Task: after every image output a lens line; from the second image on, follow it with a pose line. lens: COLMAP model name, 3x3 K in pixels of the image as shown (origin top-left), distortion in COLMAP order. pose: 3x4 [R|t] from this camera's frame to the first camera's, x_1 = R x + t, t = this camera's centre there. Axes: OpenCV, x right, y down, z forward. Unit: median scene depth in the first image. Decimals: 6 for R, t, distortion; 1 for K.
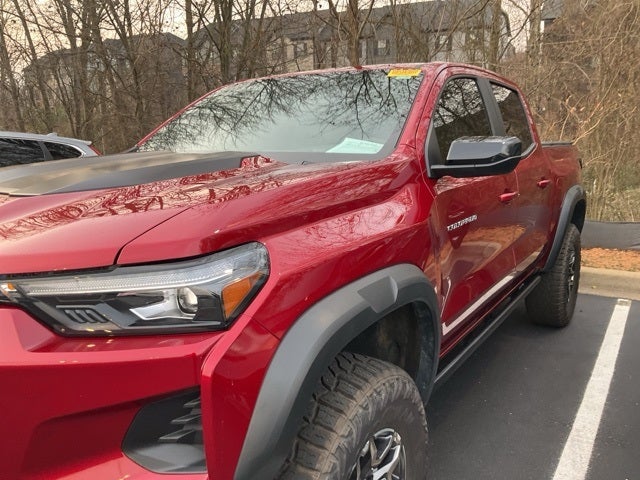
lens RADIAL K [[533.1, 0, 317.2], [0, 533.1, 235.9], [0, 0, 1]] dist [0.104088, -0.195755]
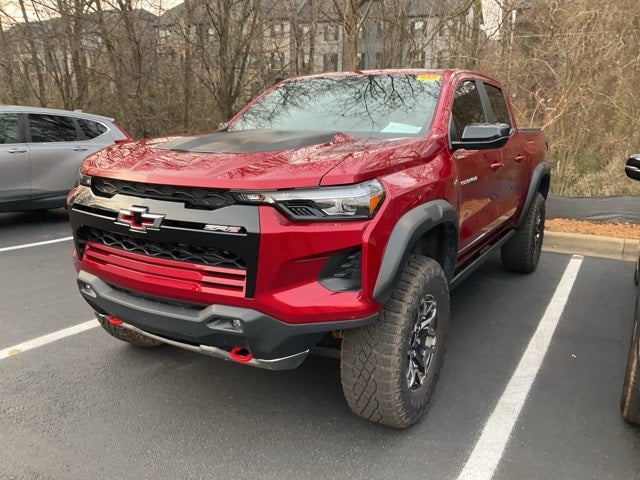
lens RADIAL K [[533.1, 0, 317.2], [0, 533.1, 235.9], [0, 0, 1]] dist [0.104088, -0.195755]
pose [[0.998439, 0.009330, 0.055063, -0.141881], [-0.011191, 0.999373, 0.033581, 0.050680], [-0.054715, -0.034145, 0.997918, -0.291254]]
